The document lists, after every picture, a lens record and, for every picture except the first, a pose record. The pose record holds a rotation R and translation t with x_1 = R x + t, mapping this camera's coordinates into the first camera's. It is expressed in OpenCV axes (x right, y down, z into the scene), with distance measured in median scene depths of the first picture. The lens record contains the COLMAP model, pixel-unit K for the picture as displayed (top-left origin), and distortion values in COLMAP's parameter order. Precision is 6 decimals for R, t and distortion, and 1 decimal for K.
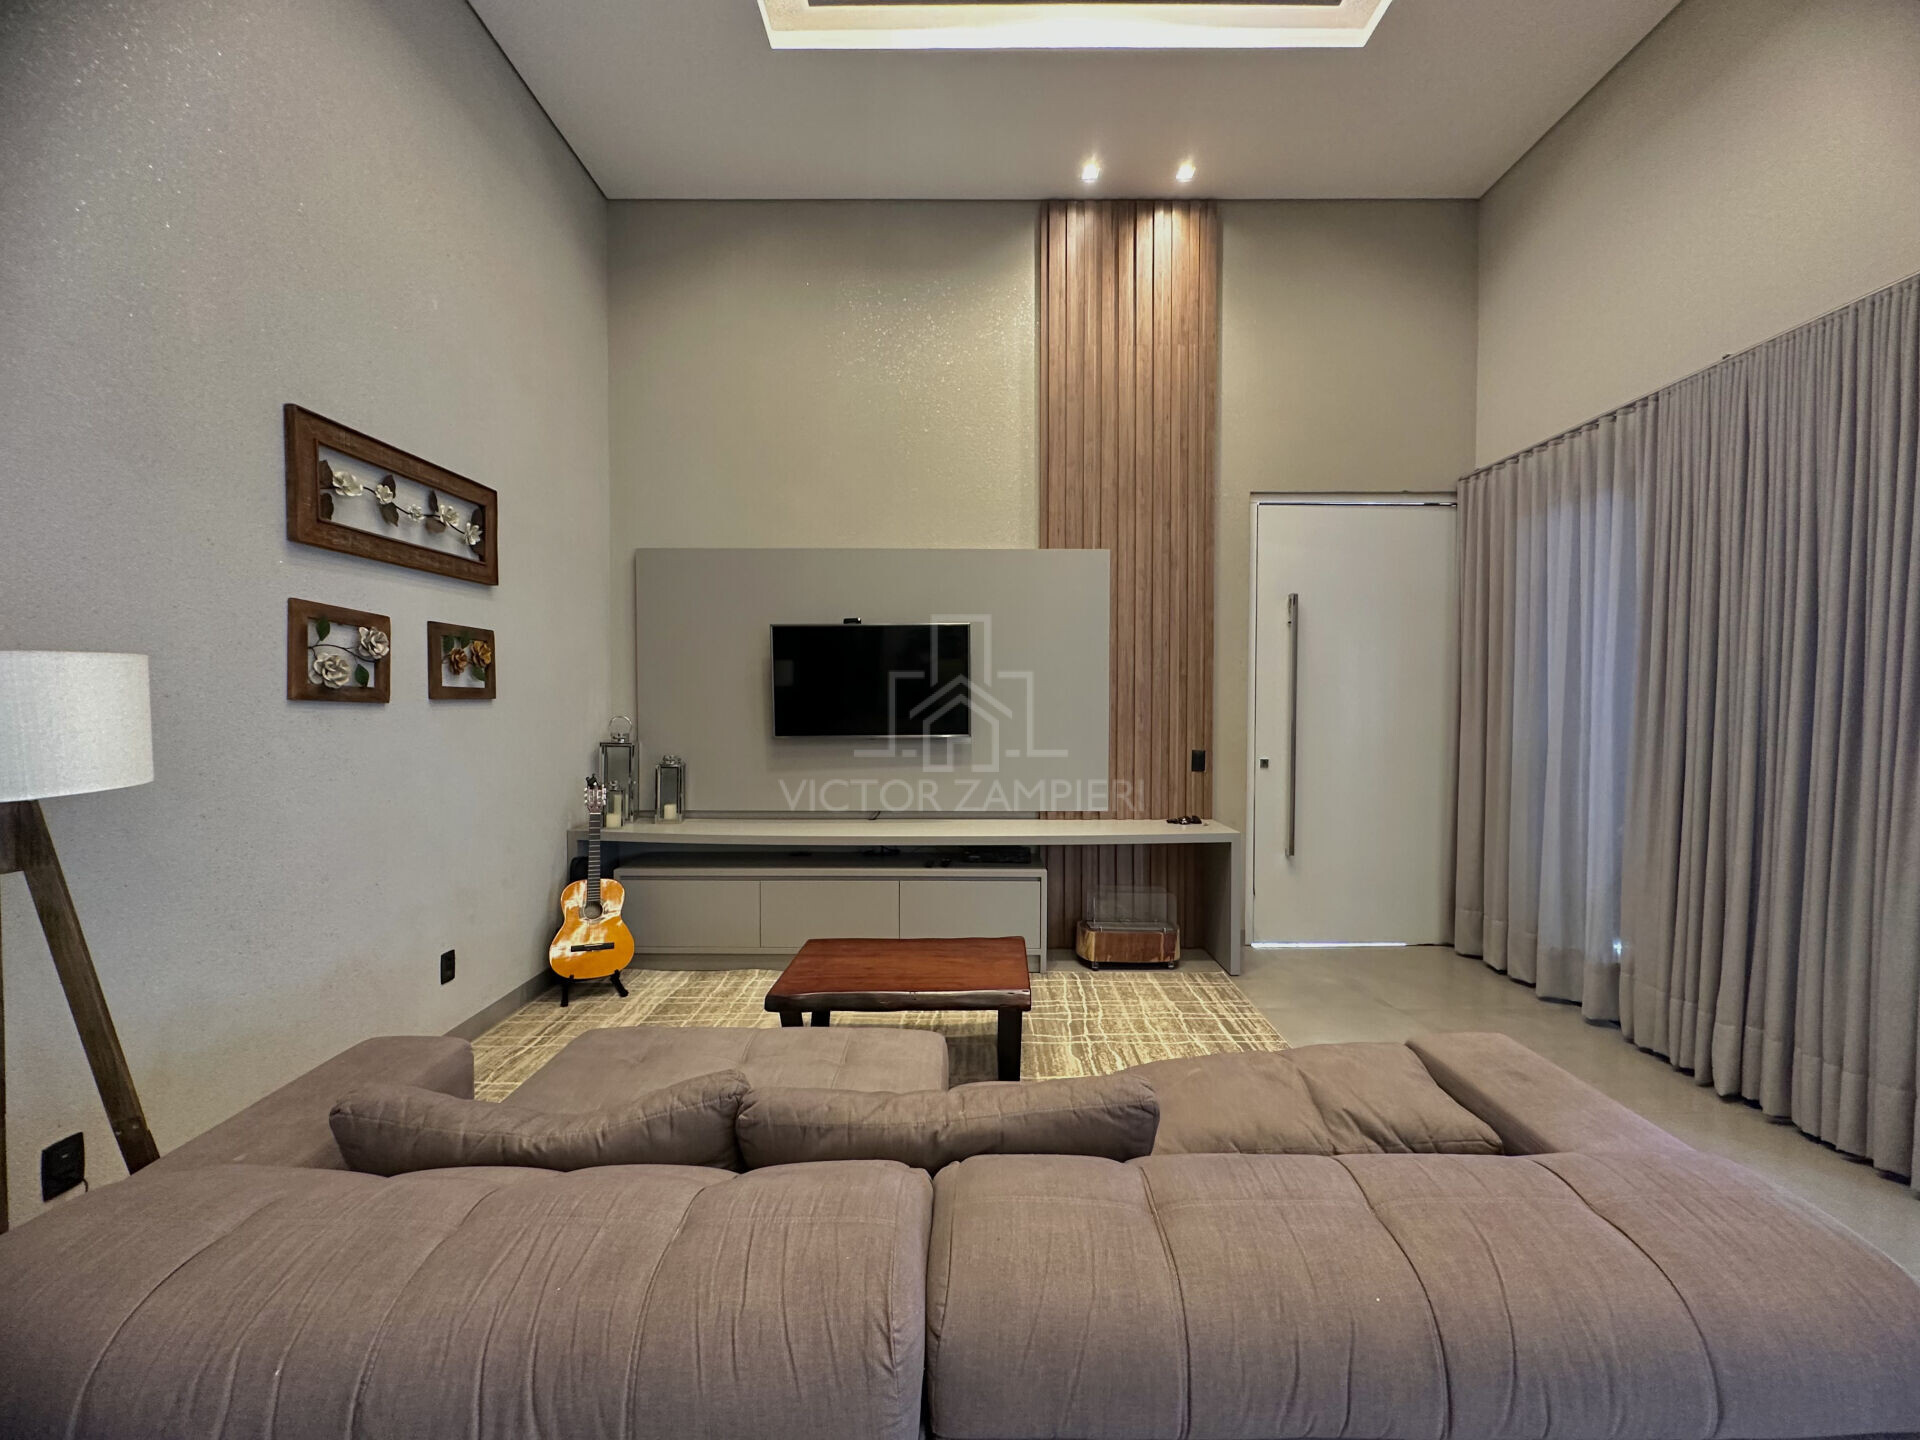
lens RADIAL K [[757.7, 0, 958.5], [0, 757.7, 718.7], [0, 0, 1]] dist [-0.002313, 0.000065]
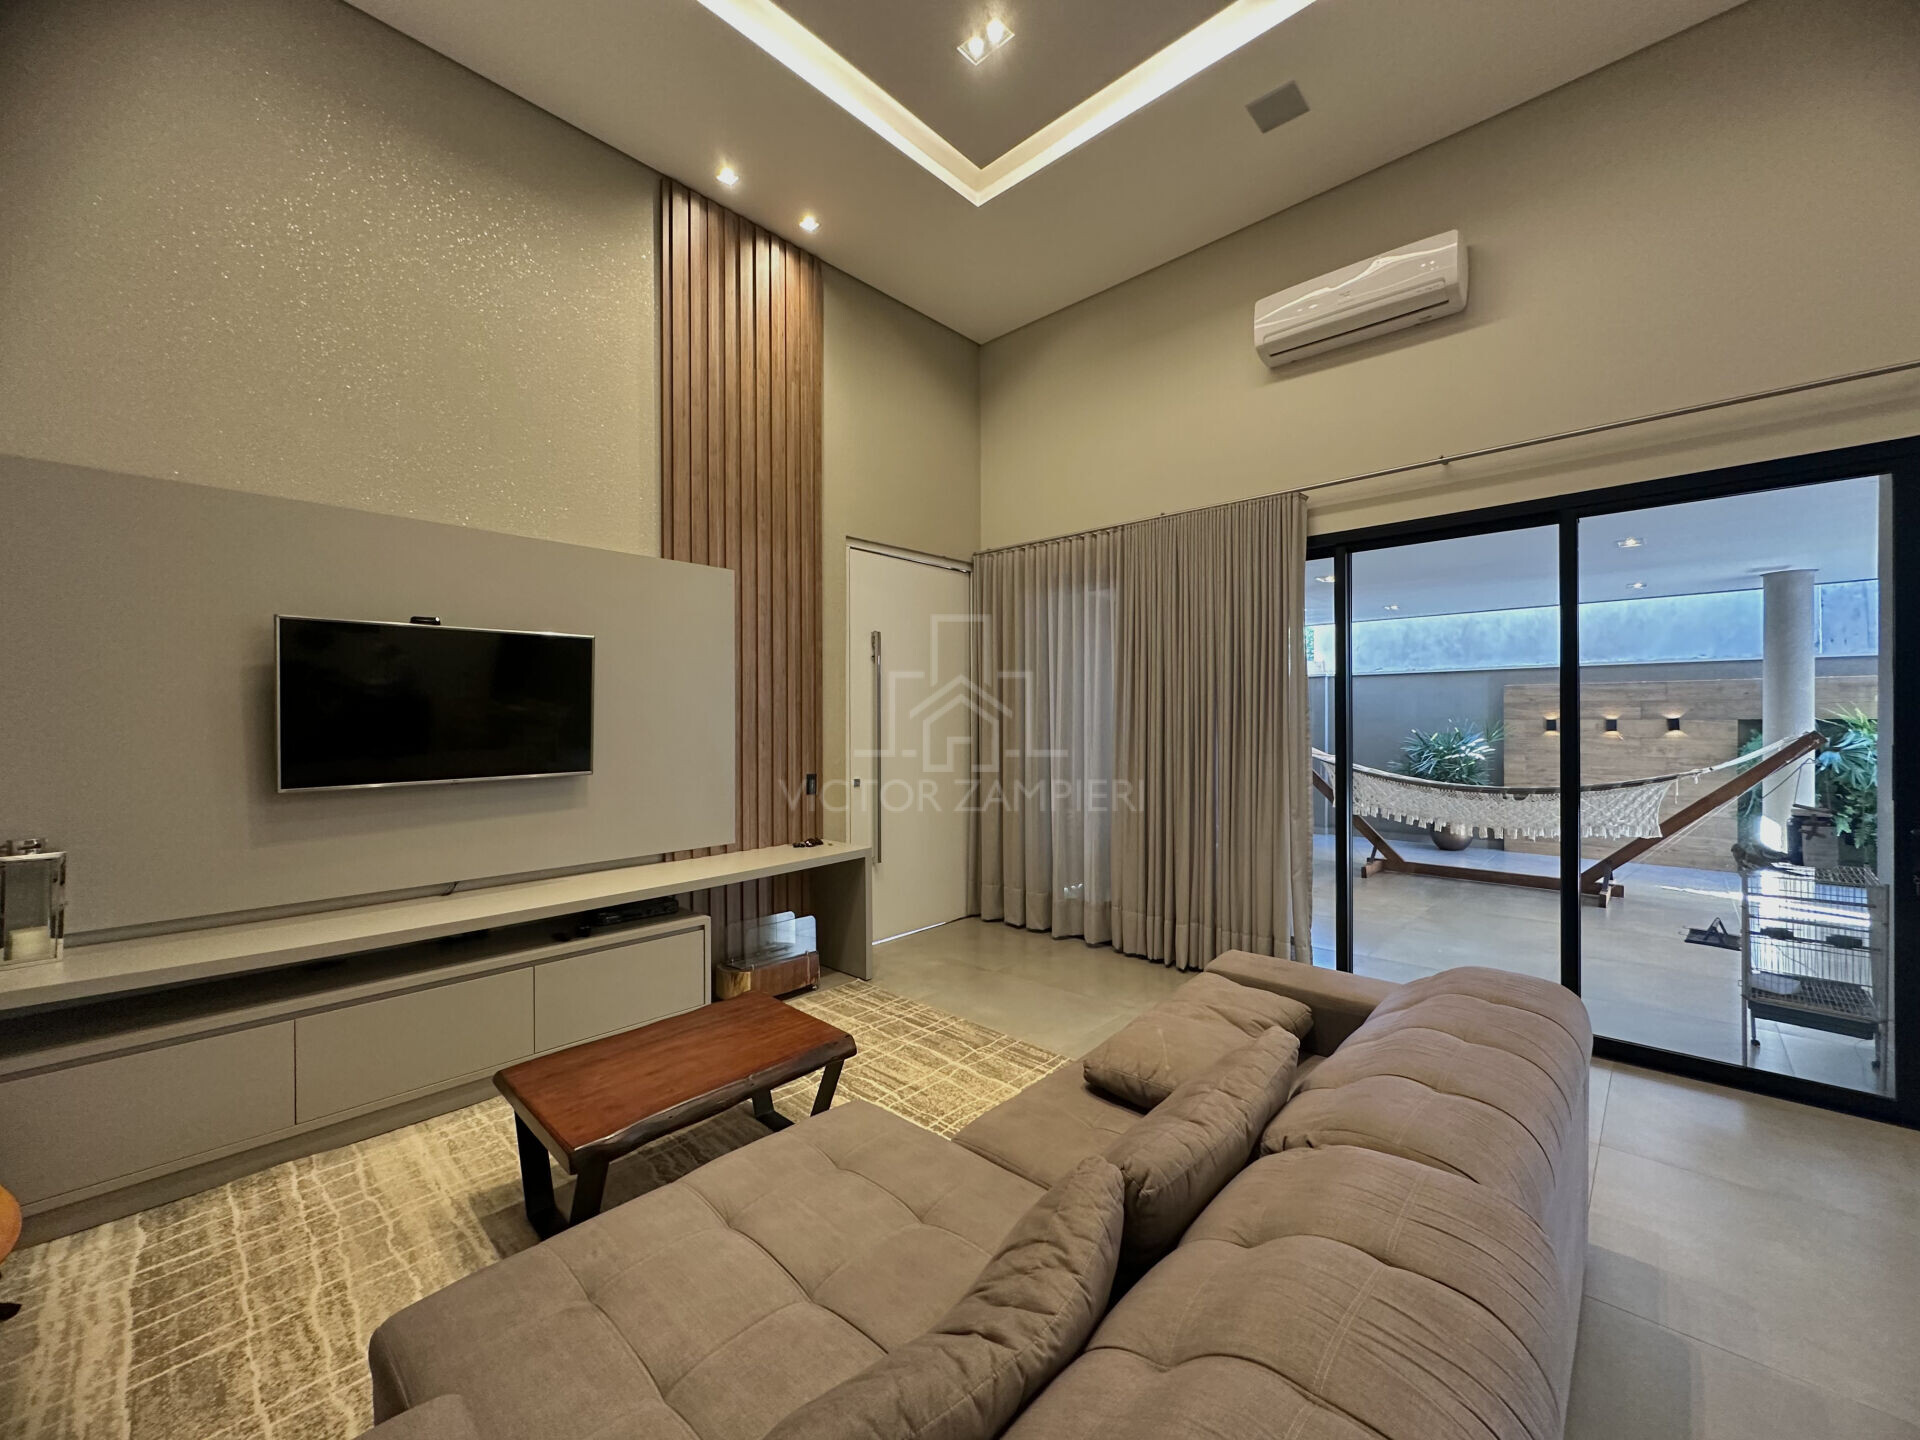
lens RADIAL K [[757.7, 0, 958.3], [0, 757.7, 720.3], [0, 0, 1]] dist [-0.002313, 0.000065]
pose [[0.682630, -0.004723, 0.730749, -0.320573], [0.020839, 0.999698, -0.013006, -0.015448], [-0.730467, 0.024106, 0.682522, 0.145805]]
